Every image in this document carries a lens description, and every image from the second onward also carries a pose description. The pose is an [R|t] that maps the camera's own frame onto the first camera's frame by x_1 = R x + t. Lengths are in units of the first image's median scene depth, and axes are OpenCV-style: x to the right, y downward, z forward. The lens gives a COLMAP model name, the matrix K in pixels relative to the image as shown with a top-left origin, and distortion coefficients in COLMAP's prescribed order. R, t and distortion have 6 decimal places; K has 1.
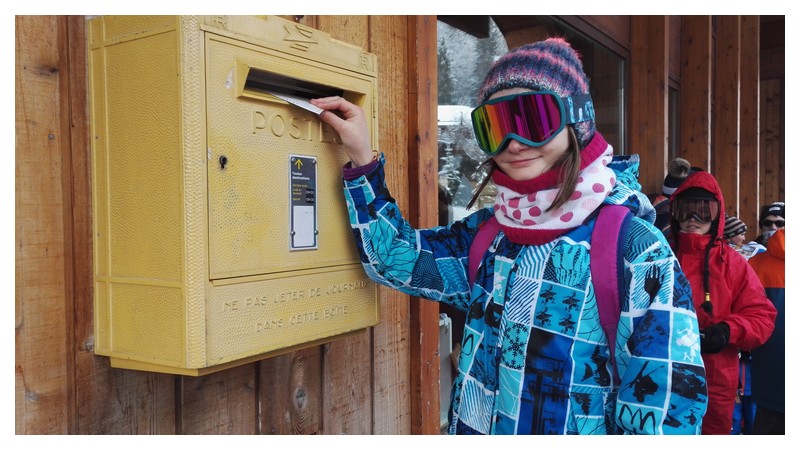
lens RADIAL K [[596.3, 0, 420.1], [0, 596.3, 229.5], [0, 0, 1]] dist [0.002276, -0.004903]
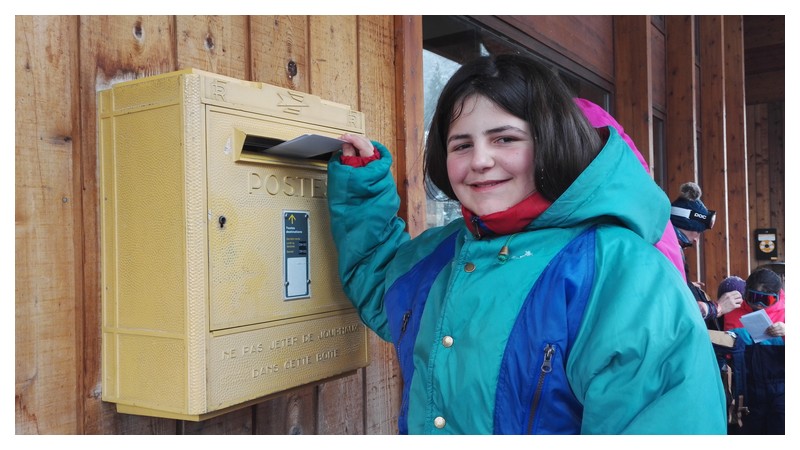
lens RADIAL K [[598.4, 0, 417.2], [0, 598.4, 224.3], [0, 0, 1]] dist [0.003837, -0.003199]
pose [[0.999882, -0.015340, -0.000940, 0.025640], [0.015277, 0.998742, -0.047762, -0.046707], [0.001671, 0.047742, 0.998858, -0.087258]]
